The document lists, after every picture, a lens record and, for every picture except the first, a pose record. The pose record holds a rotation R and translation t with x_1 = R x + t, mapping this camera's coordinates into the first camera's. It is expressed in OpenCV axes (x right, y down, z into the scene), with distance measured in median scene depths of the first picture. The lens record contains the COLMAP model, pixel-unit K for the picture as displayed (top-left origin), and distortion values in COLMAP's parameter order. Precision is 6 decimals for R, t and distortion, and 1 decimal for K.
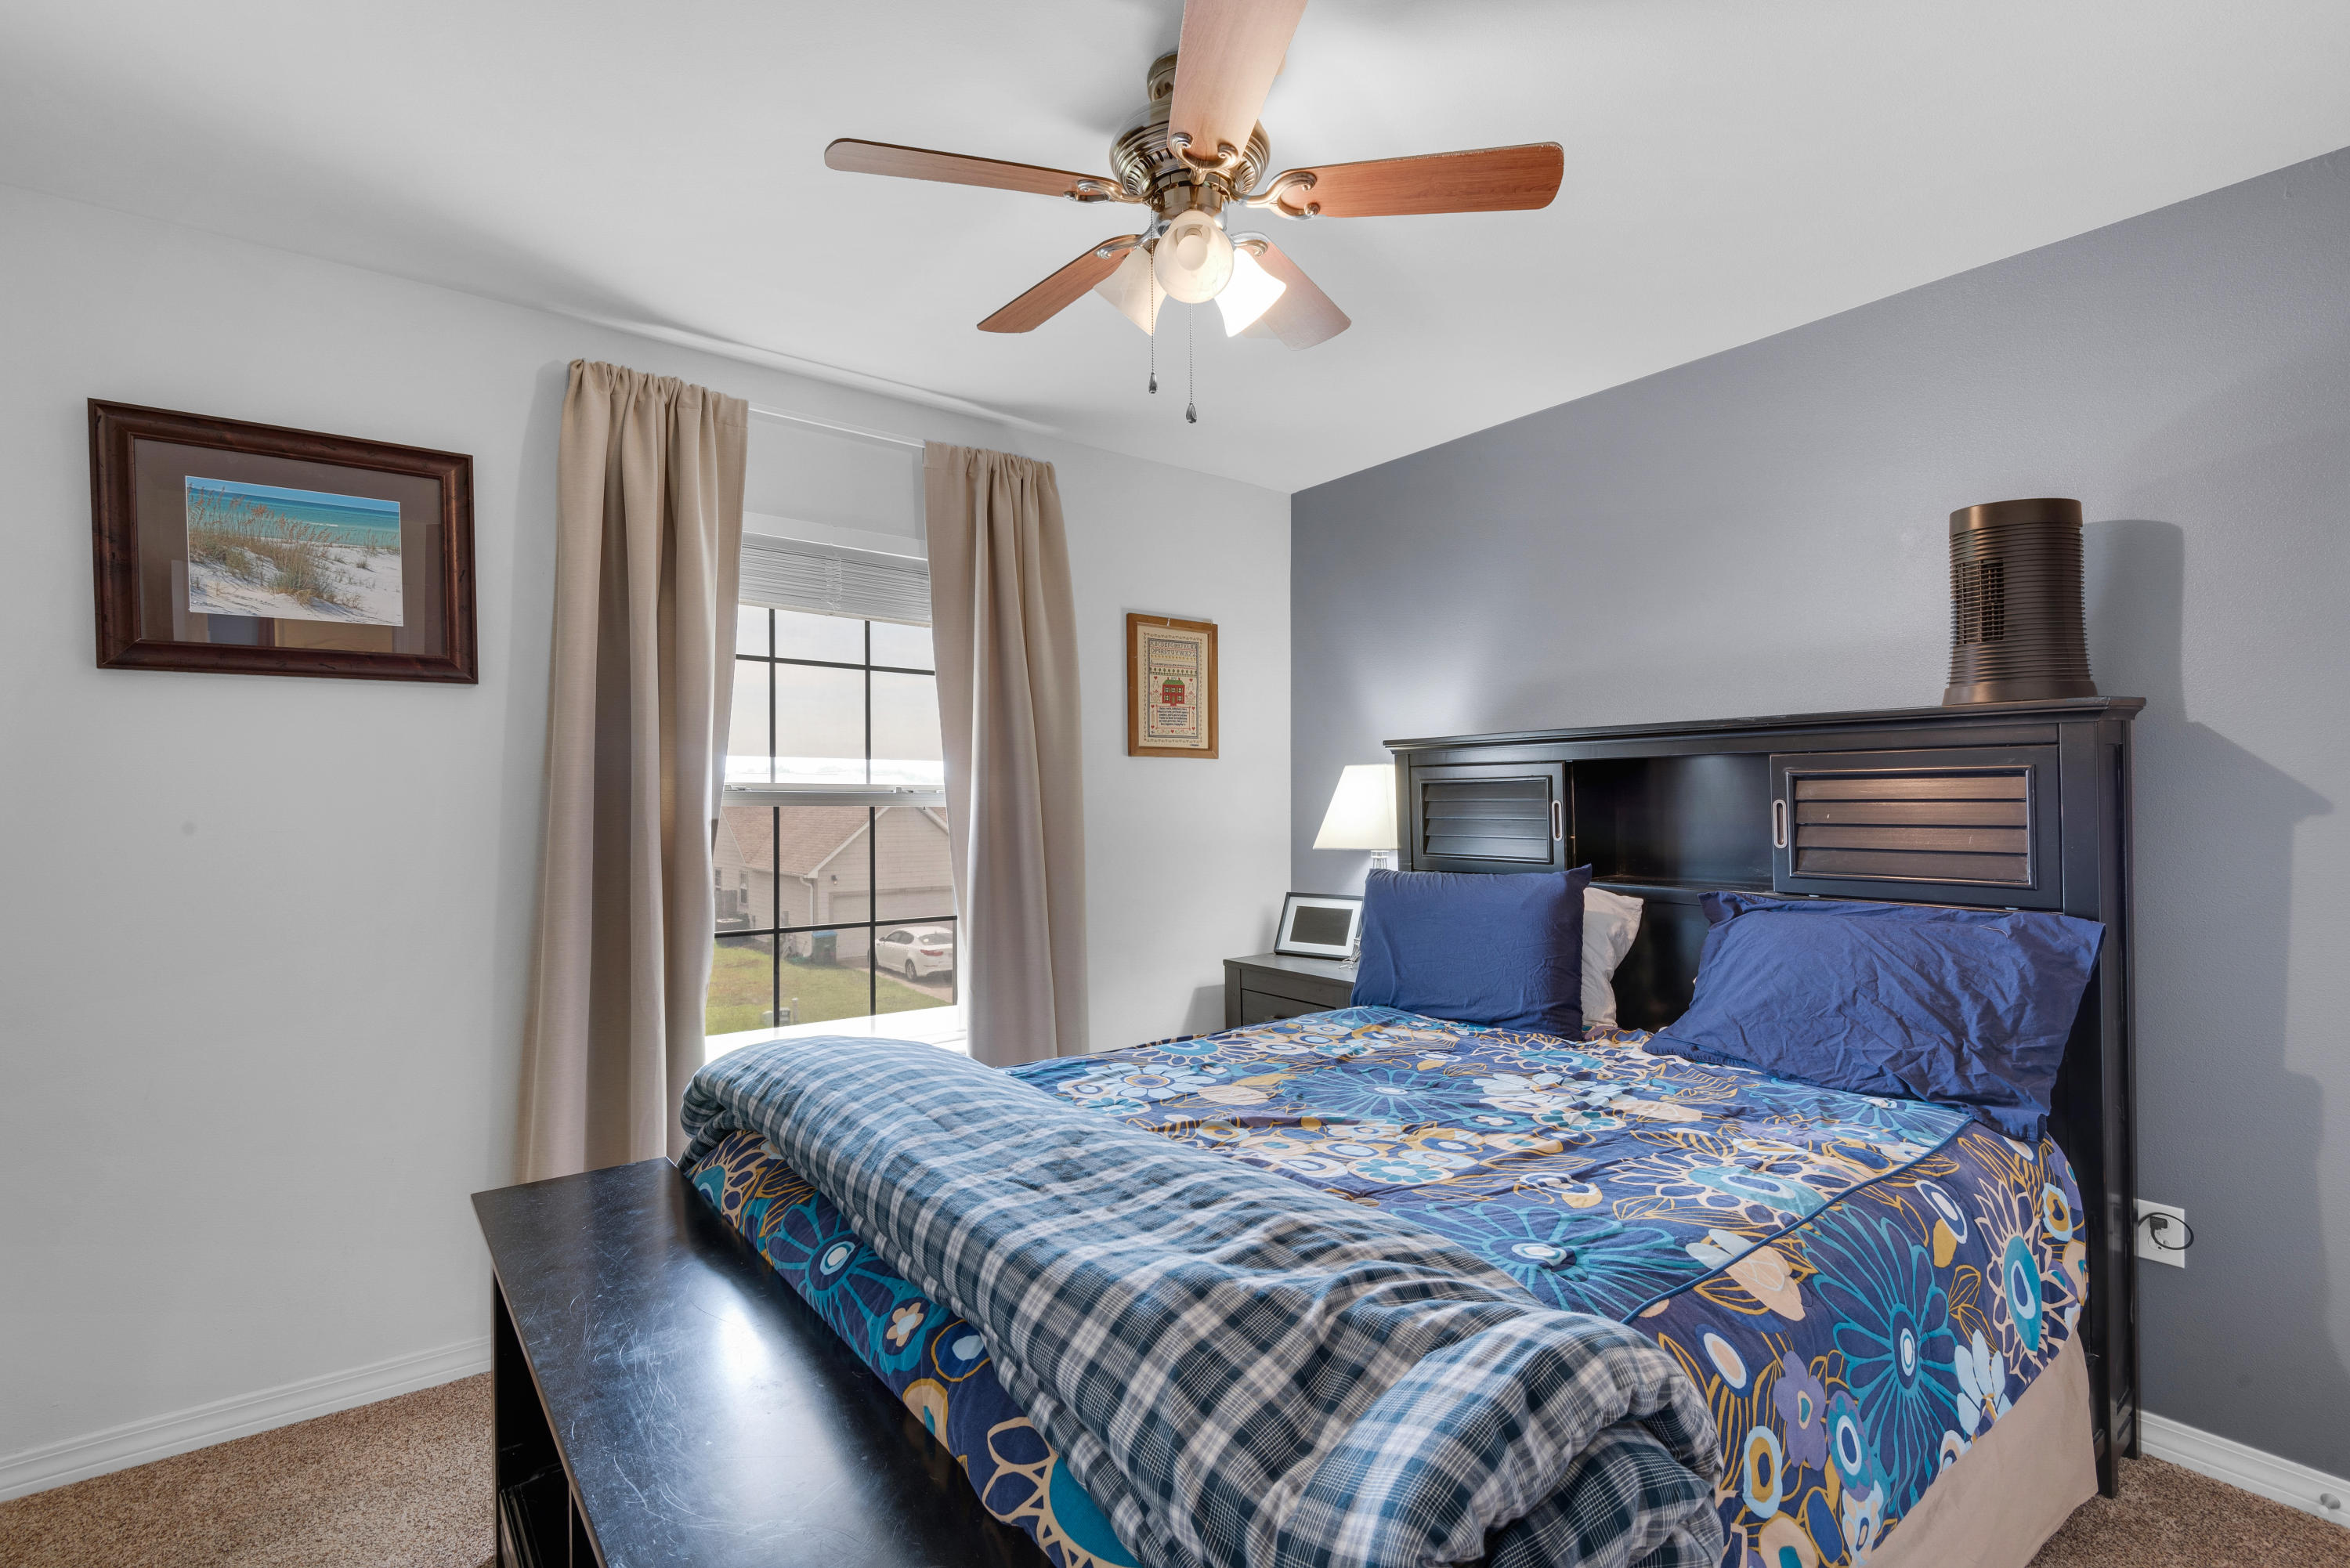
lens RADIAL K [[1062.3, 0, 1175.9], [0, 1062.3, 799.8], [0, 0, 1]] dist [0.015480, -0.009699]
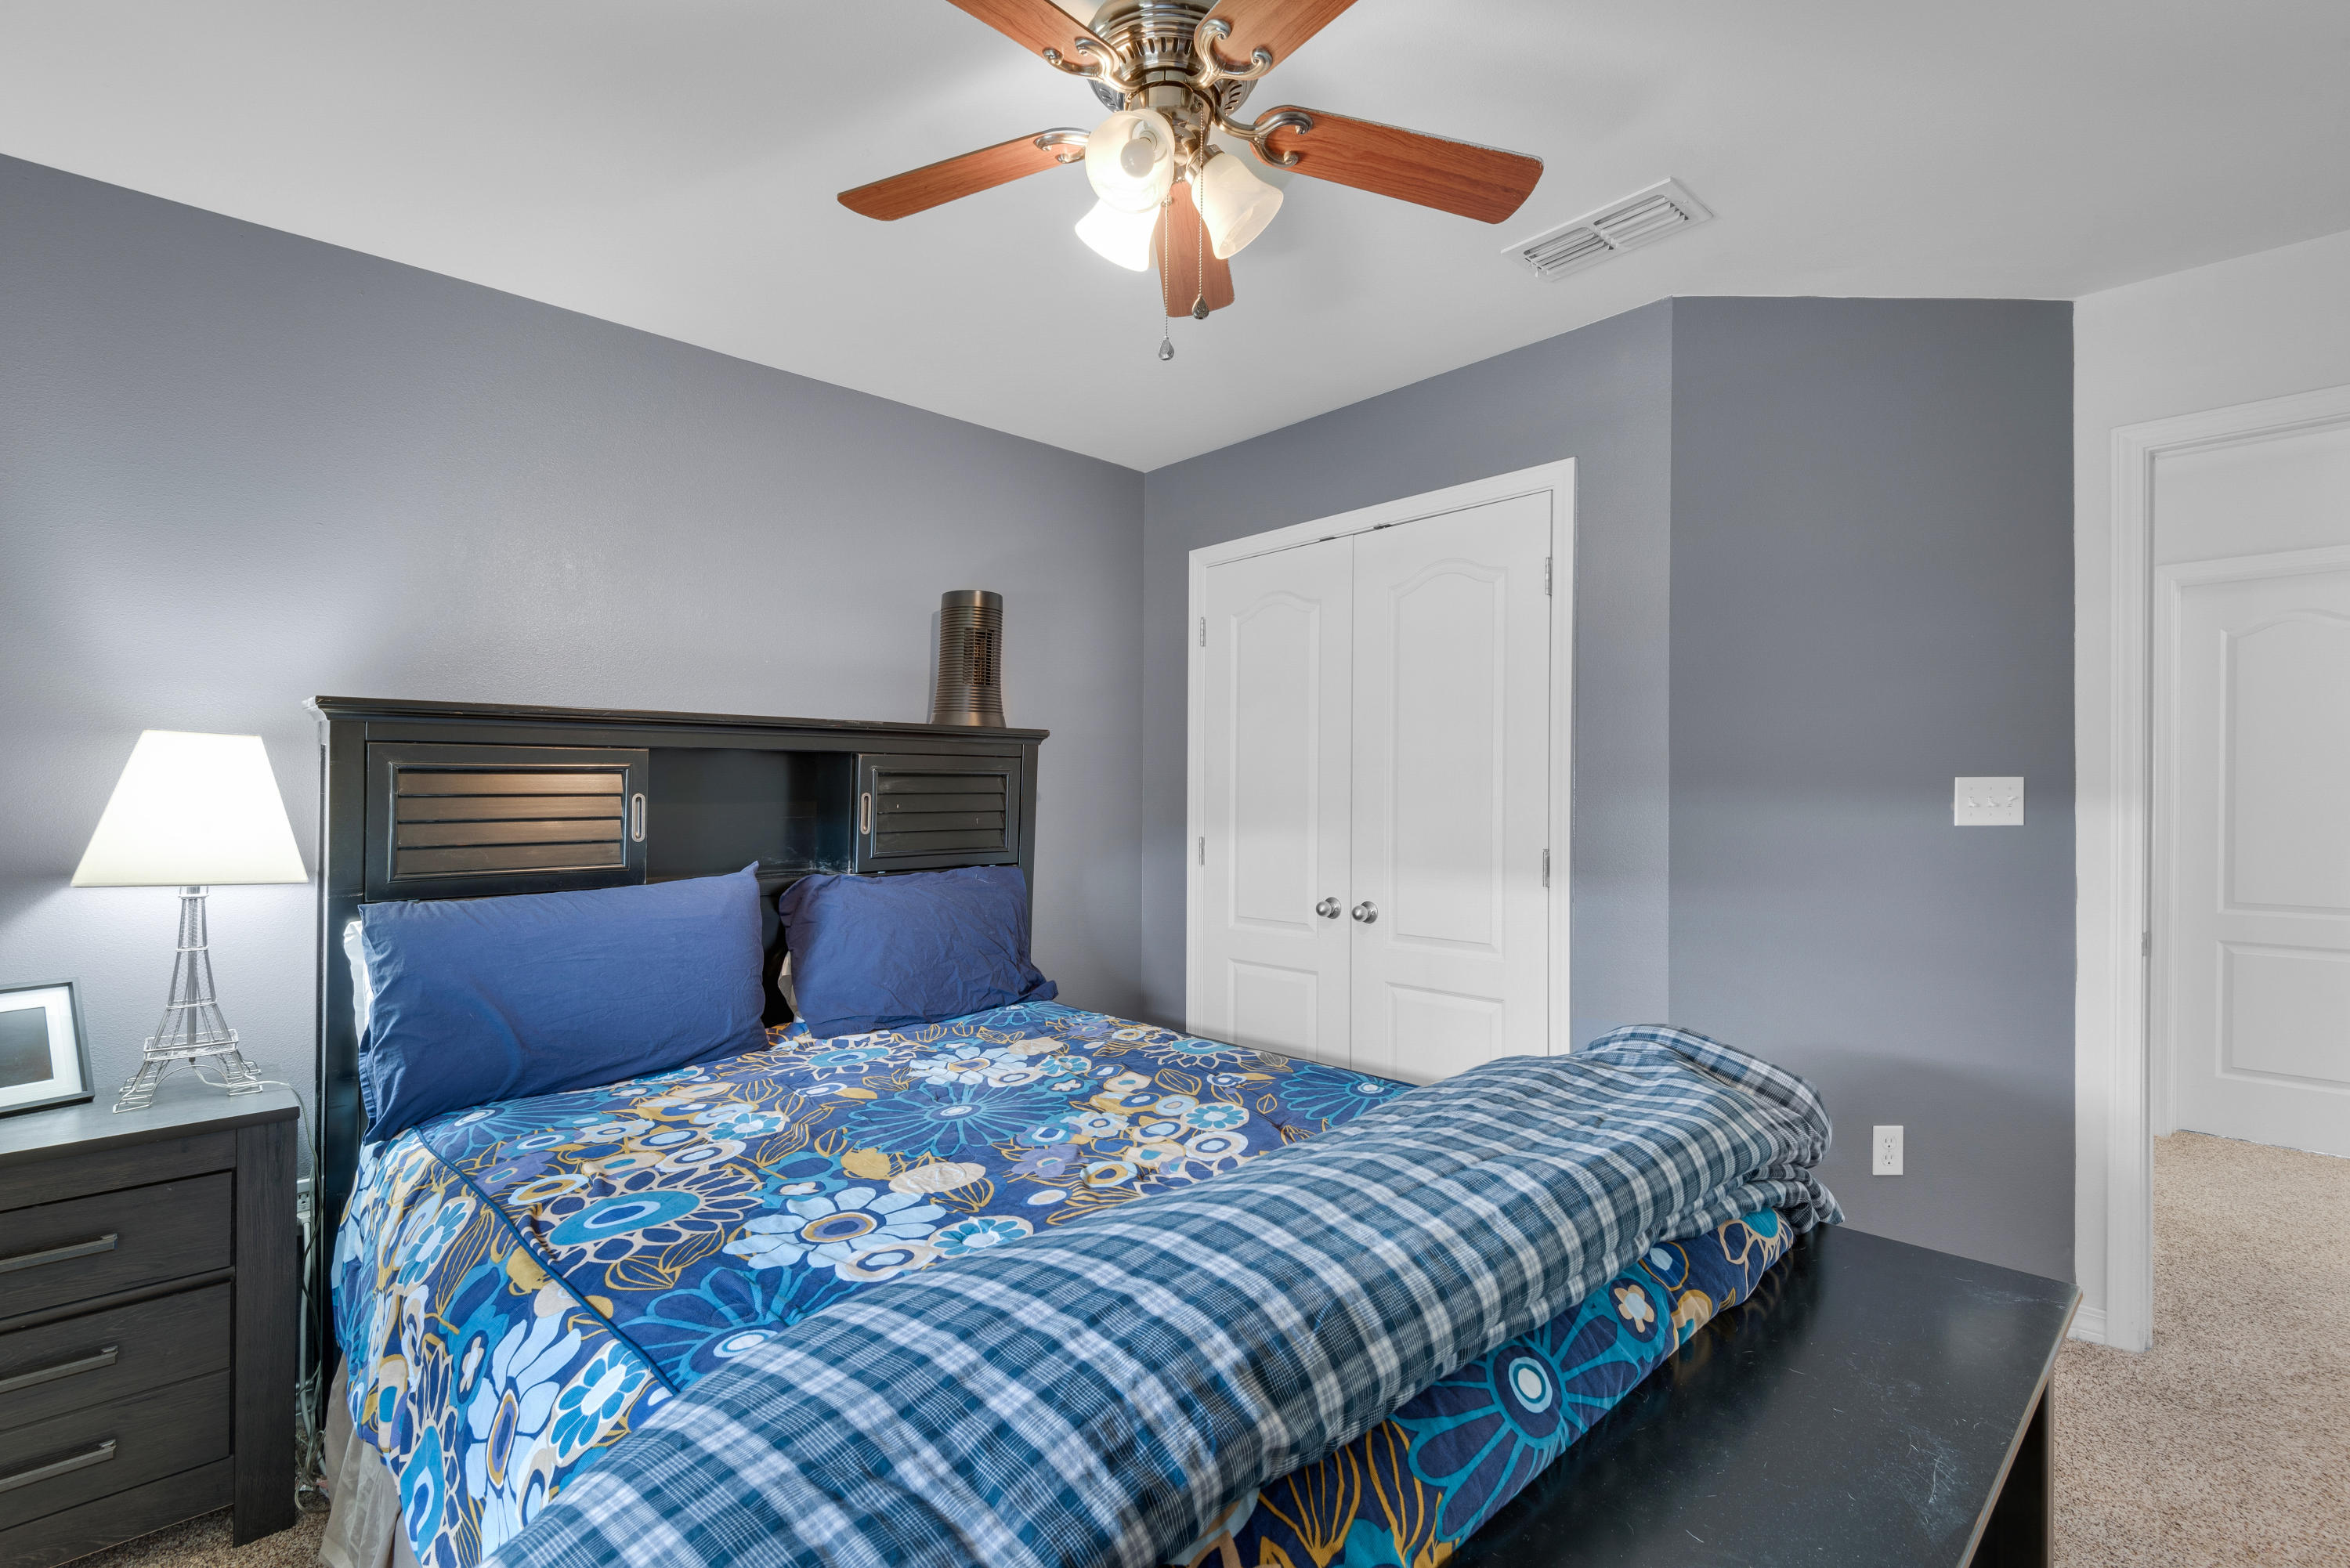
lens RADIAL K [[1062.3, 0, 1166.4], [0, 1062.3, 781.0], [0, 0, 1]] dist [0.015480, -0.009699]
pose [[-0.084012, 0.012164, 0.996391, -0.840706], [0.005442, 0.999916, -0.011748, 0.004011], [-0.996450, 0.004435, -0.084071, 1.045455]]
